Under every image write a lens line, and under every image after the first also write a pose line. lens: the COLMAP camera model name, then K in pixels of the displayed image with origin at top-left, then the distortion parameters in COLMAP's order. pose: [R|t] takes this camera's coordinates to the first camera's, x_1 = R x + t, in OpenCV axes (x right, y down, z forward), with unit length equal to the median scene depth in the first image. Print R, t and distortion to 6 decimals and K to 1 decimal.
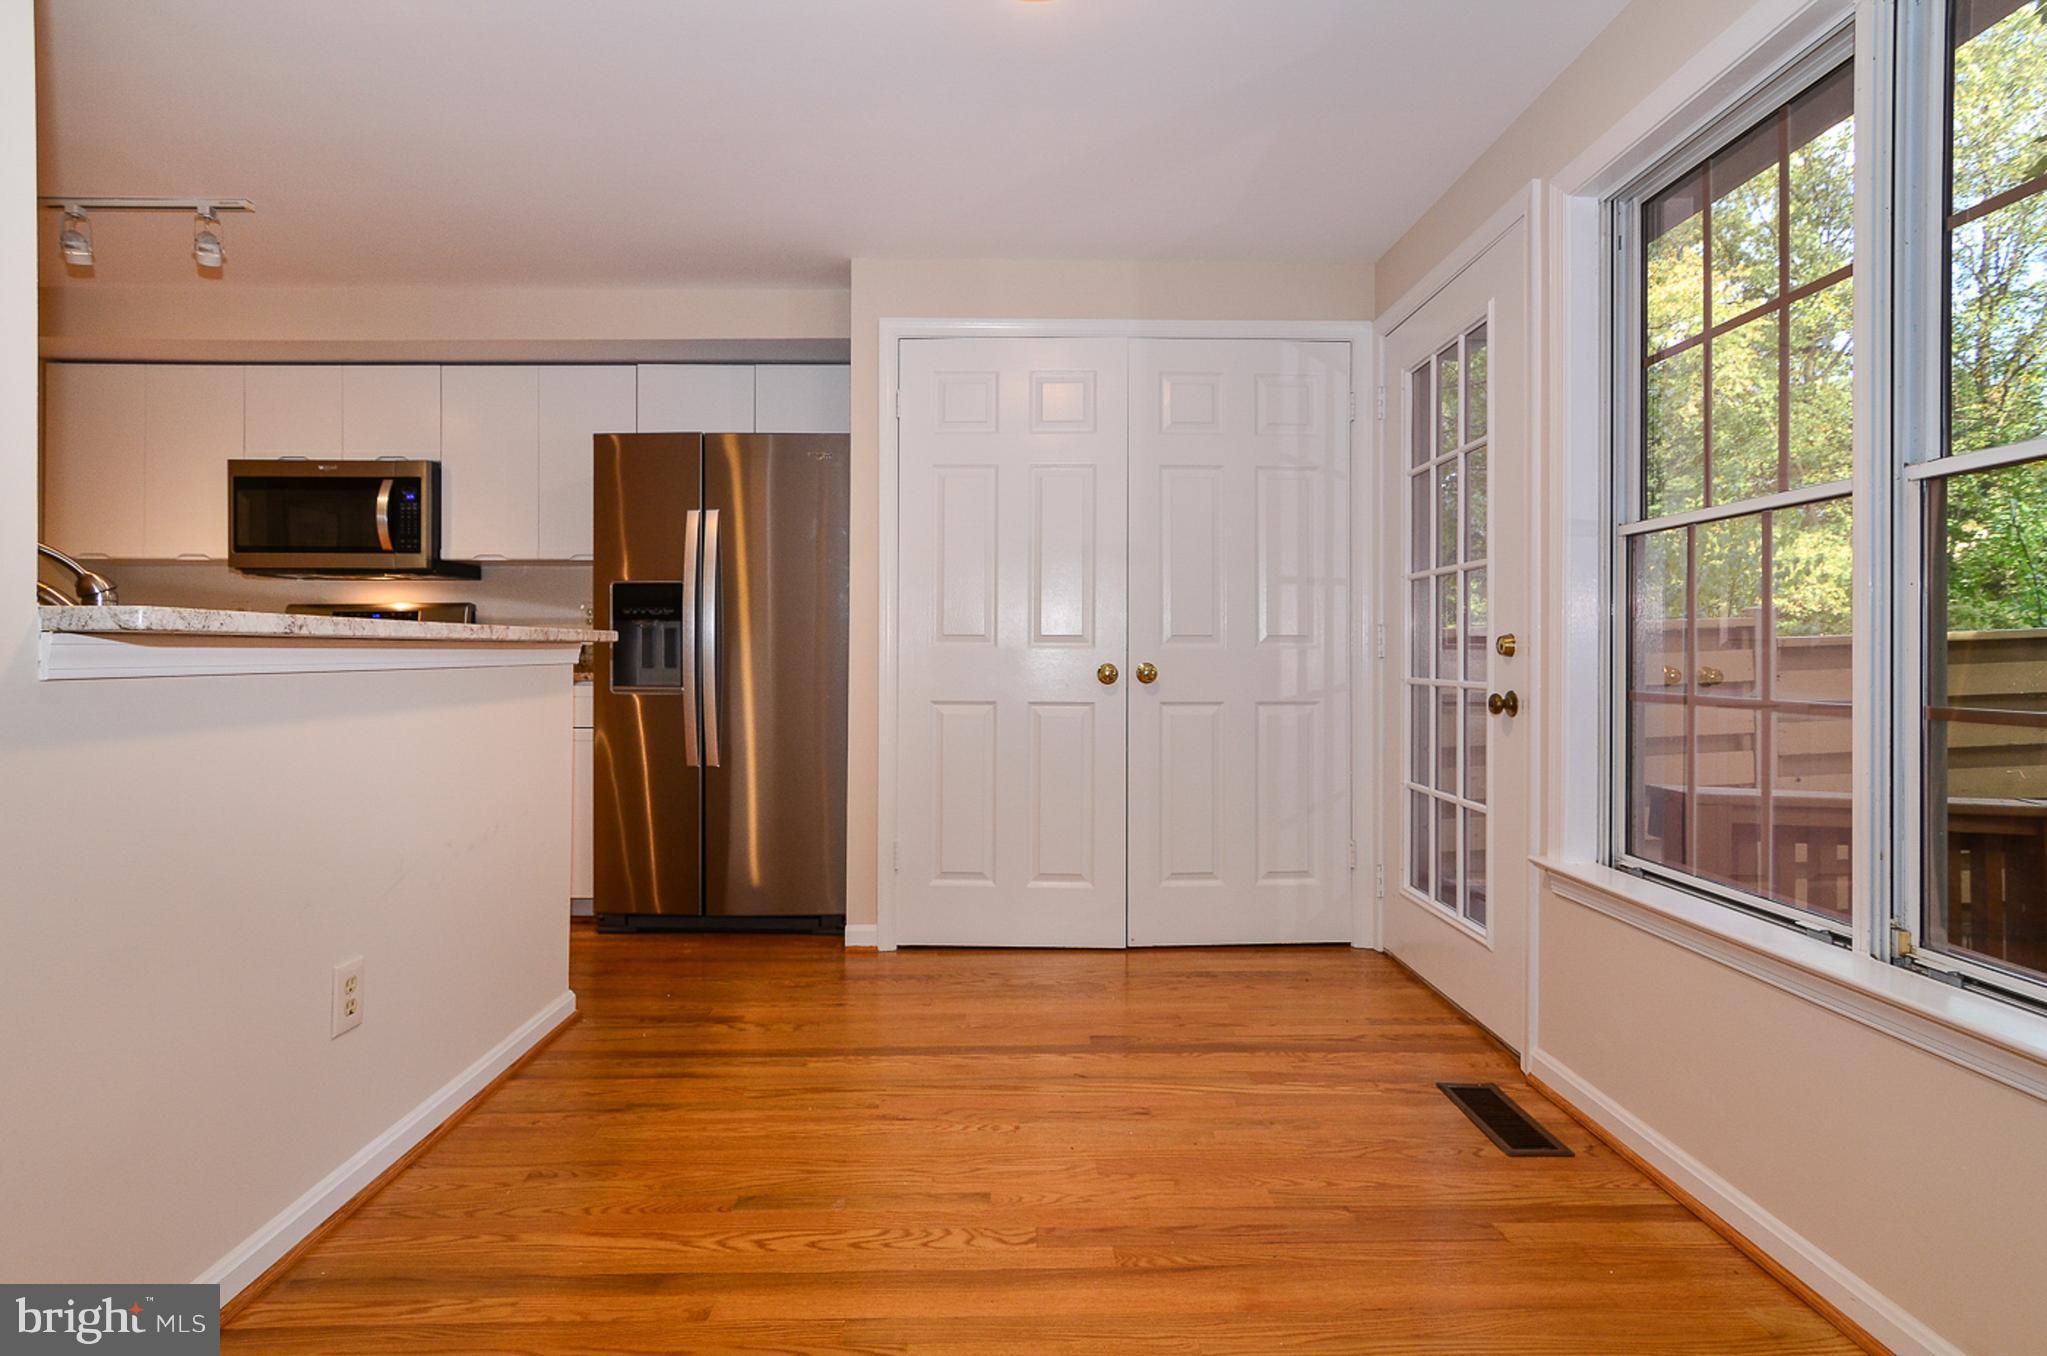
lens RADIAL K [[1045.0, 0, 1018.7], [0, 1045.0, 632.6], [0, 0, 1]] dist [-0.016699, 0.009473]
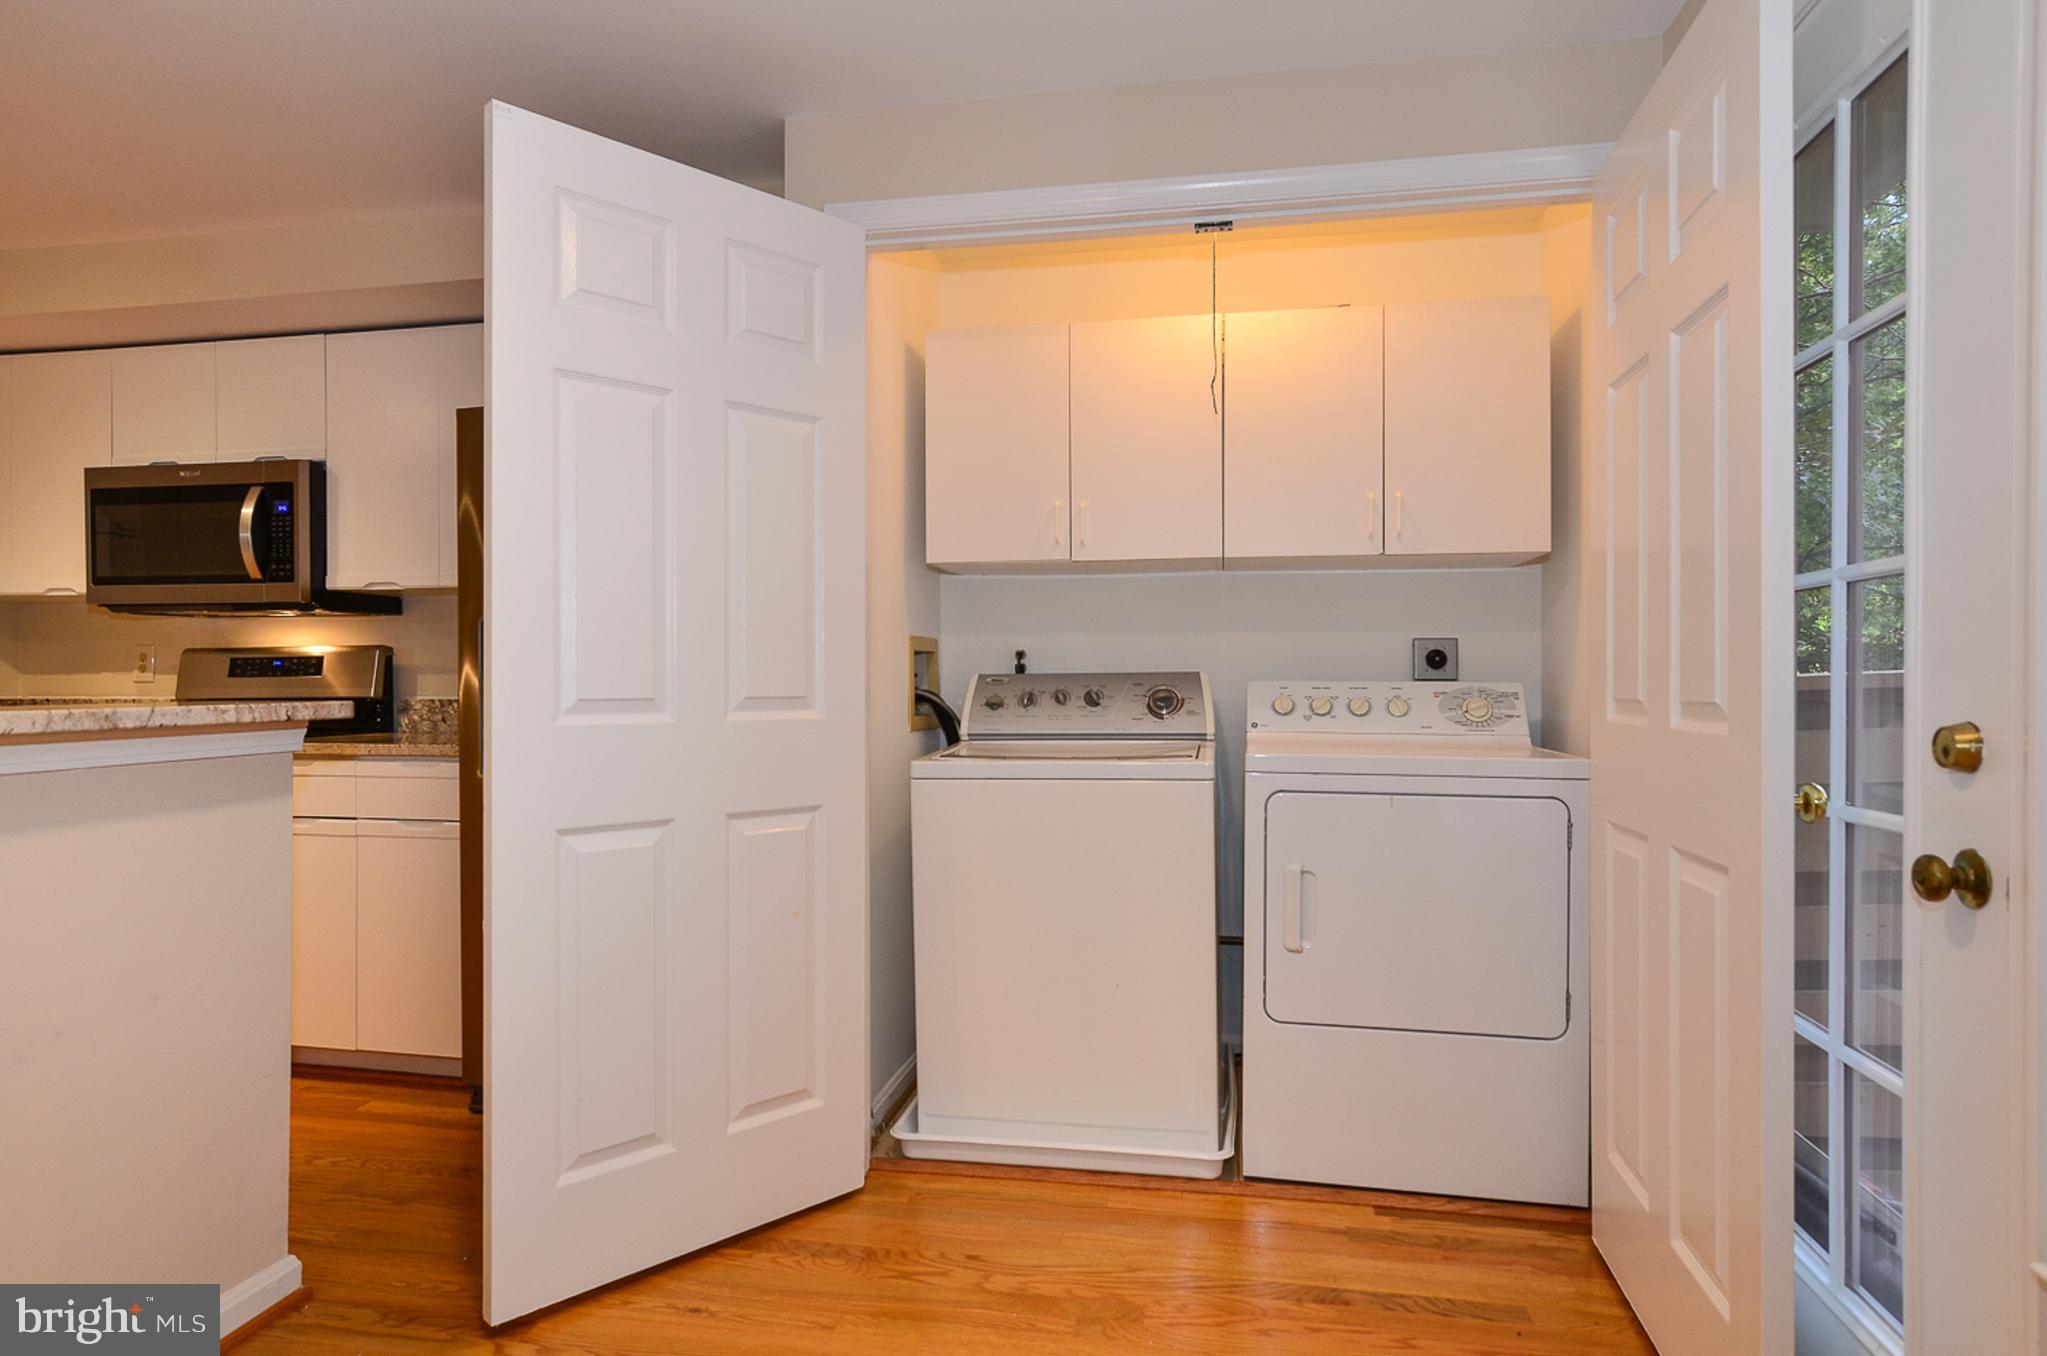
lens RADIAL K [[1150.4, 0, 1023.5], [0, 1150.4, 678.0], [0, 0, 1]] dist [-0.003639, -0.000308]
pose [[0.979275, -0.001558, -0.202530, 0.114891], [0.005299, 0.999825, 0.017930, -0.018746], [0.202467, -0.018631, 0.979112, 0.287949]]
